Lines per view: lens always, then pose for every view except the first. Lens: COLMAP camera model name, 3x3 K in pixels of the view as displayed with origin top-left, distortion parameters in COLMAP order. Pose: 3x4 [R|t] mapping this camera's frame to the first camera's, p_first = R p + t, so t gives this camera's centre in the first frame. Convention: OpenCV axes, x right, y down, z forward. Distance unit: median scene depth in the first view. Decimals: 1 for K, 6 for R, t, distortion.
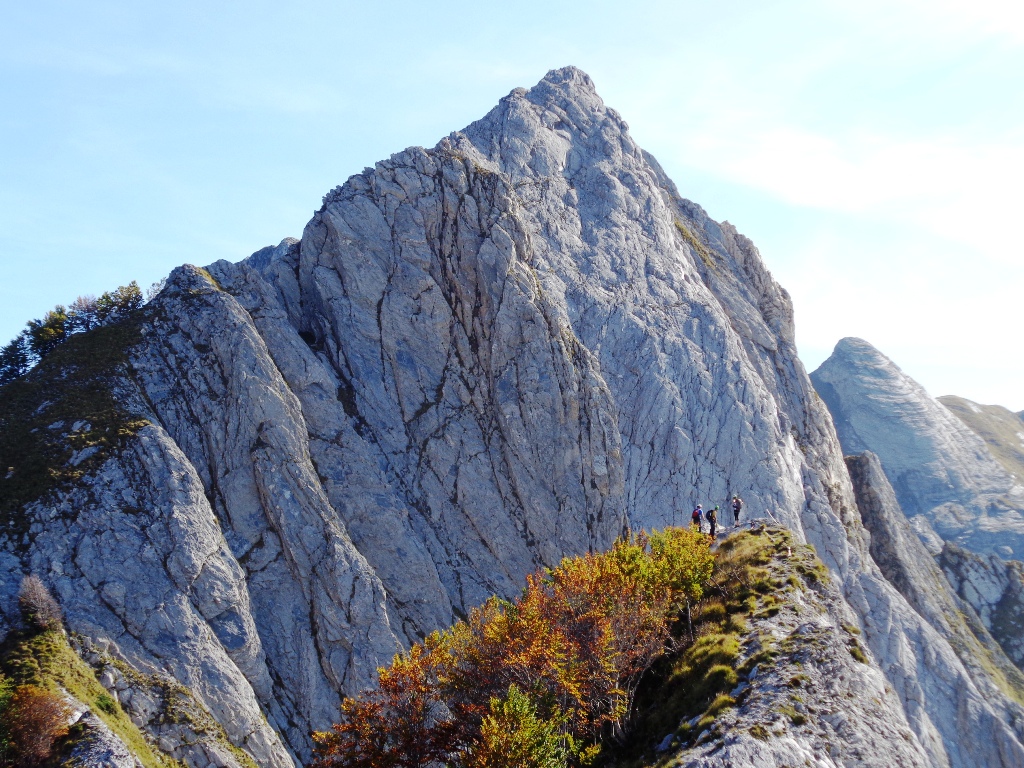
lens RADIAL K [[1822.4, 0, 512.2], [0, 1822.4, 382.9], [0, 0, 1]] dist [0.023548, 0.000000]
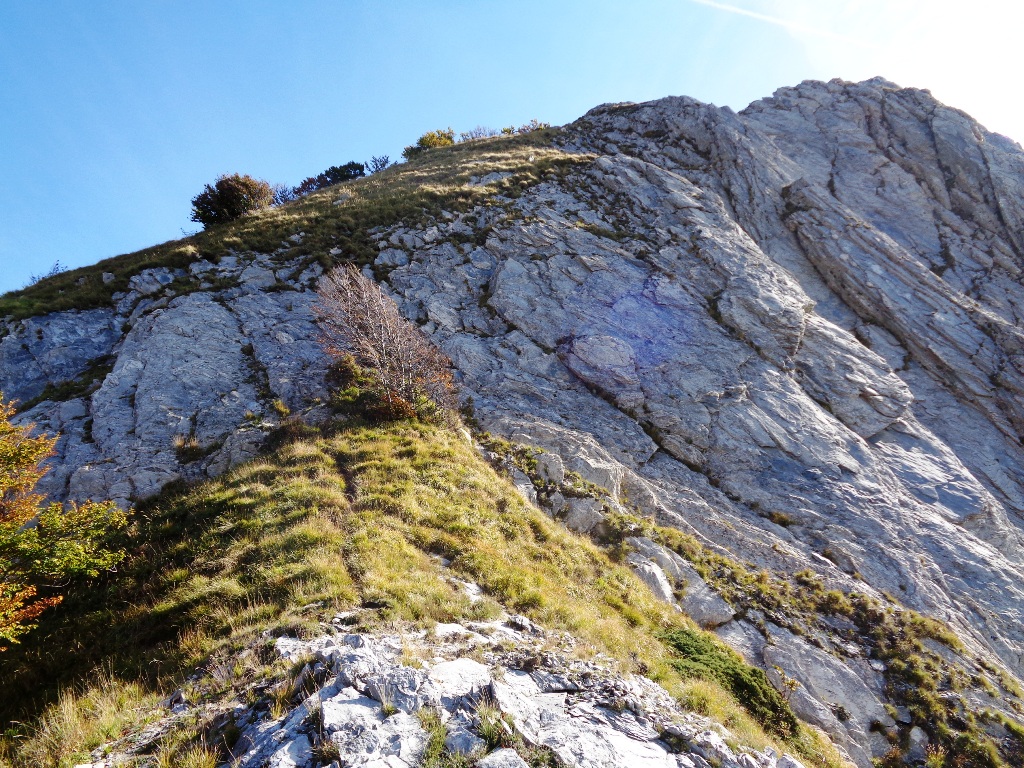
lens RADIAL K [[754.1, 0, 512.3], [0, 754.1, 384.5], [0, 0, 1]] dist [-0.011668, 0.002650]
pose [[0.976168, -0.125875, -0.176780, -0.206031], [0.076238, 0.961586, -0.263706, 0.152702], [0.203183, 0.243944, 0.948266, 0.844118]]
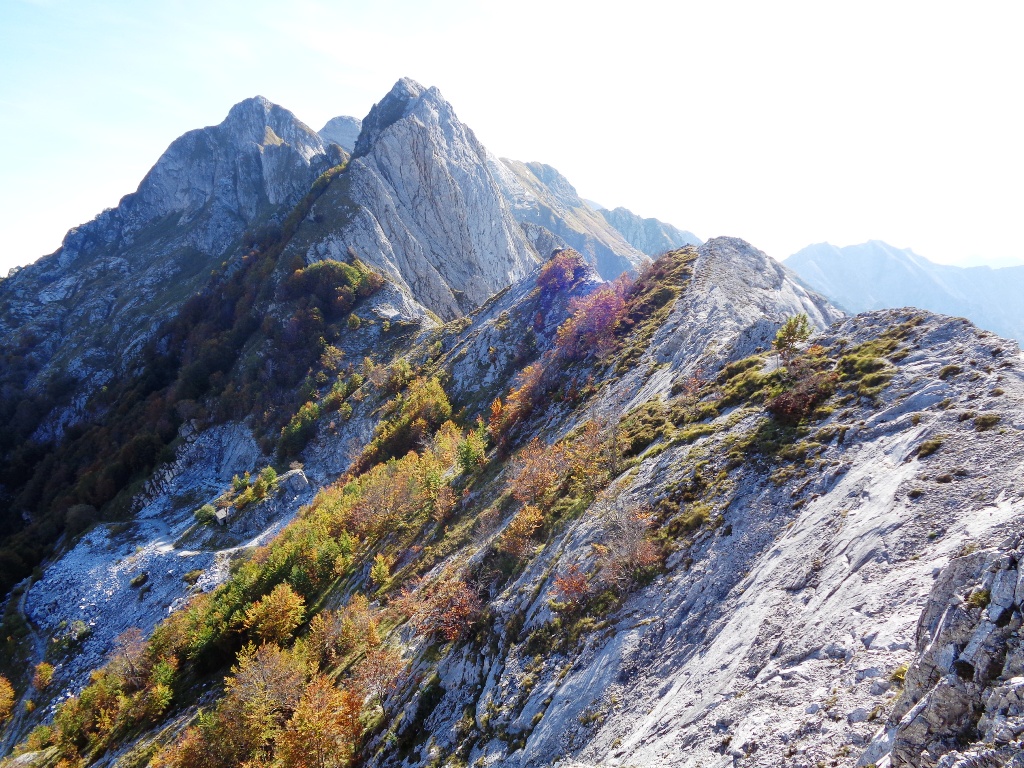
lens RADIAL K [[754.1, 0, 512.0], [0, 754.1, 386.0], [0, 0, 1]] dist [-0.011668, 0.002650]
pose [[0.962438, -0.069425, 0.262474, -0.365170], [-0.018018, 0.948290, 0.316892, -0.141288], [-0.270901, -0.309719, 0.911420, -0.762089]]
